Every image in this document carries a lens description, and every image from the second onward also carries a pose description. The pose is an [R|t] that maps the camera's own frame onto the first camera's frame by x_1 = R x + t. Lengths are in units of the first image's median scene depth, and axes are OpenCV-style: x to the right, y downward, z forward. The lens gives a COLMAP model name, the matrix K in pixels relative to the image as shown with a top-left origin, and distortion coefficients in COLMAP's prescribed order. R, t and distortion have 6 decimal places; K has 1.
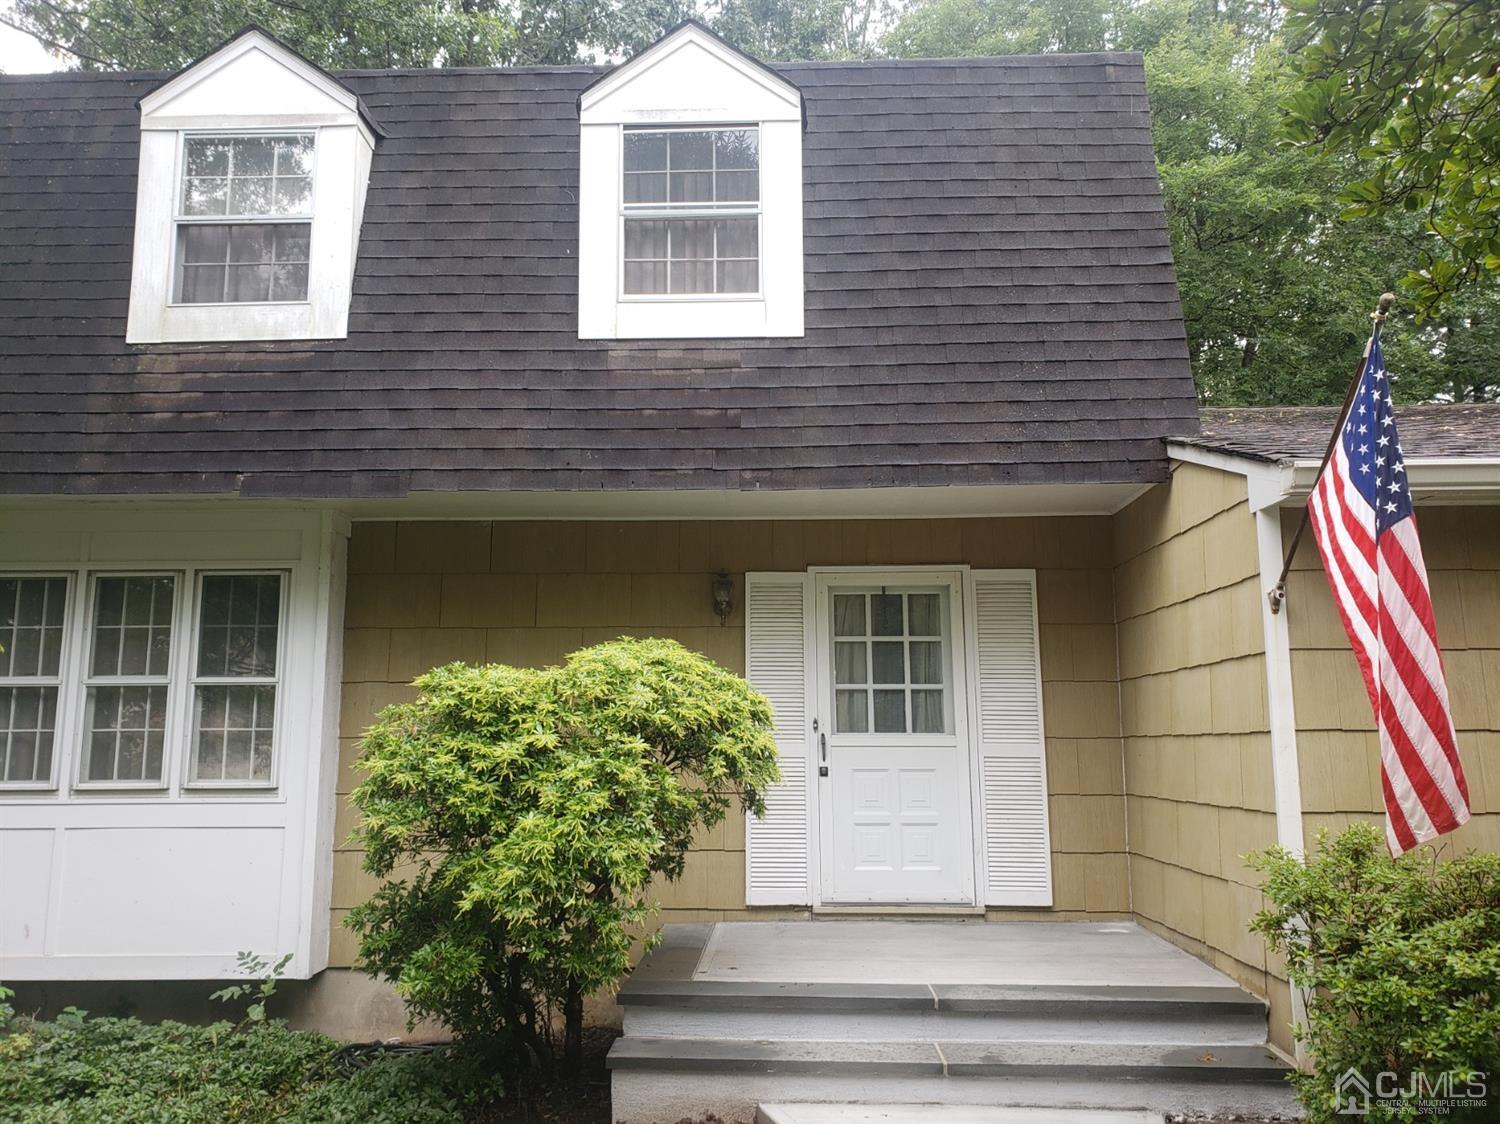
lens RADIAL K [[1166.6, 0, 751.8], [0, 1166.6, 554.7], [0, 0, 1]] dist [0.012564, 0.010325]
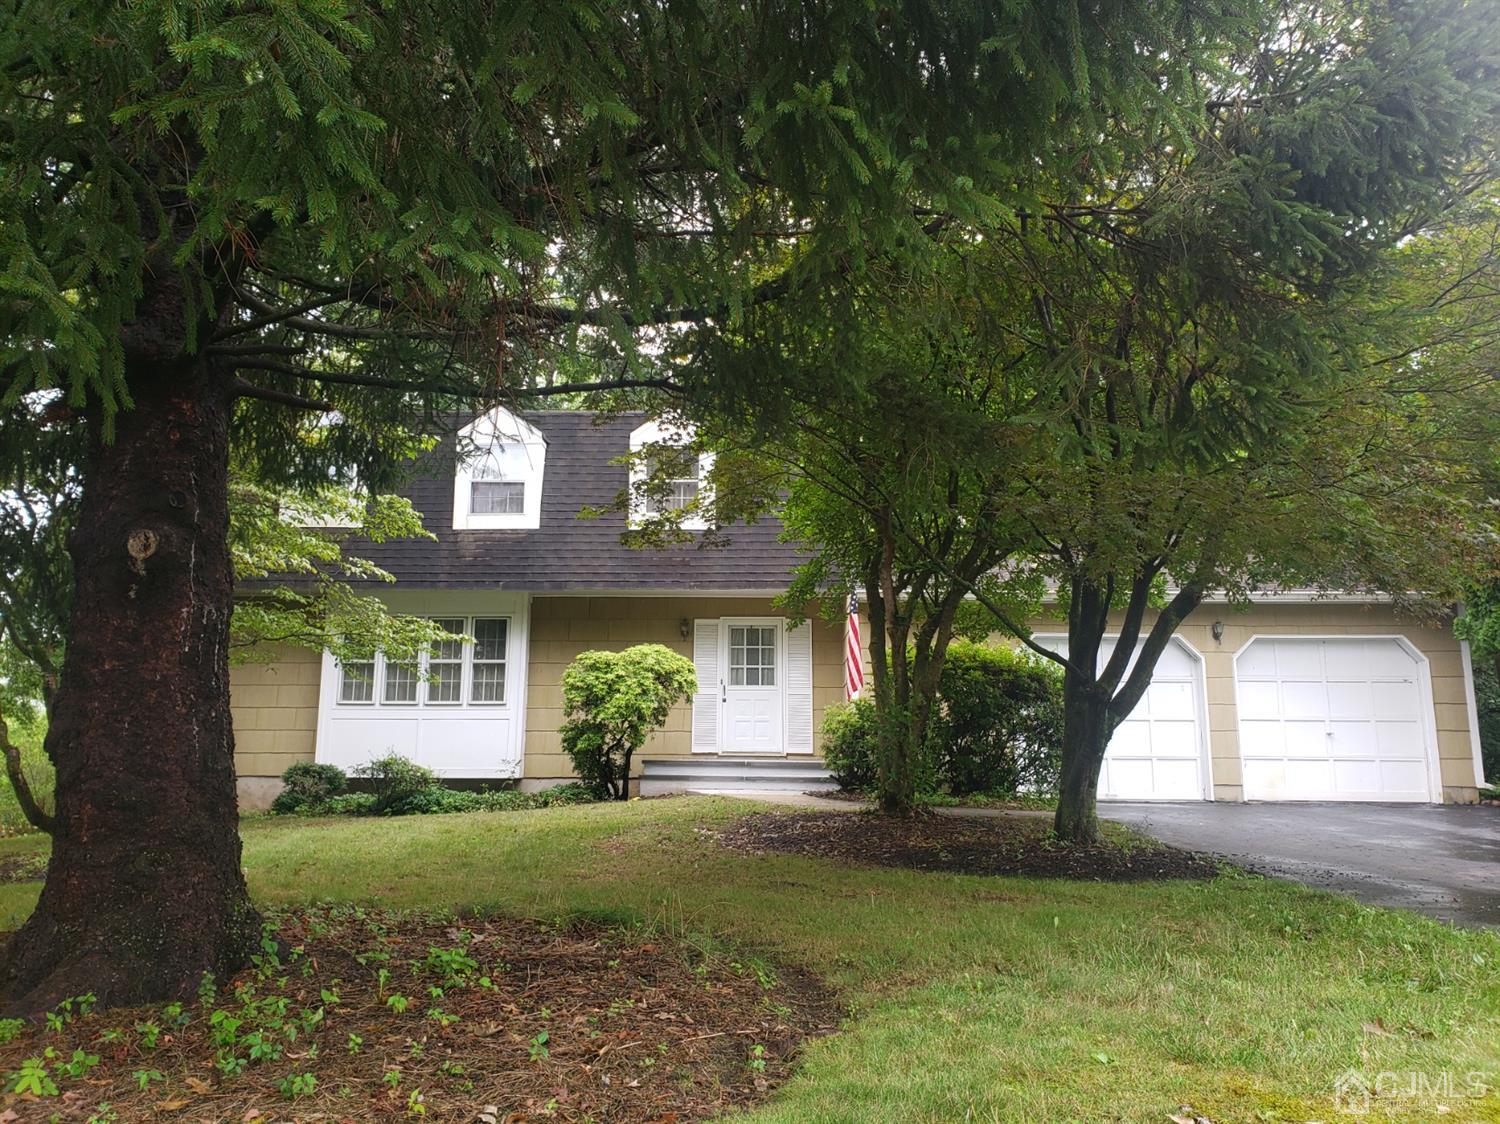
lens RADIAL K [[1166.6, 0, 751.8], [0, 1166.6, 554.7], [0, 0, 1]] dist [0.012564, 0.010325]
pose [[0.999924, 0.006388, -0.010556, 0.157932], [-0.006641, 0.999688, -0.024095, -0.069745], [0.010399, 0.024164, 0.999654, -1.629240]]
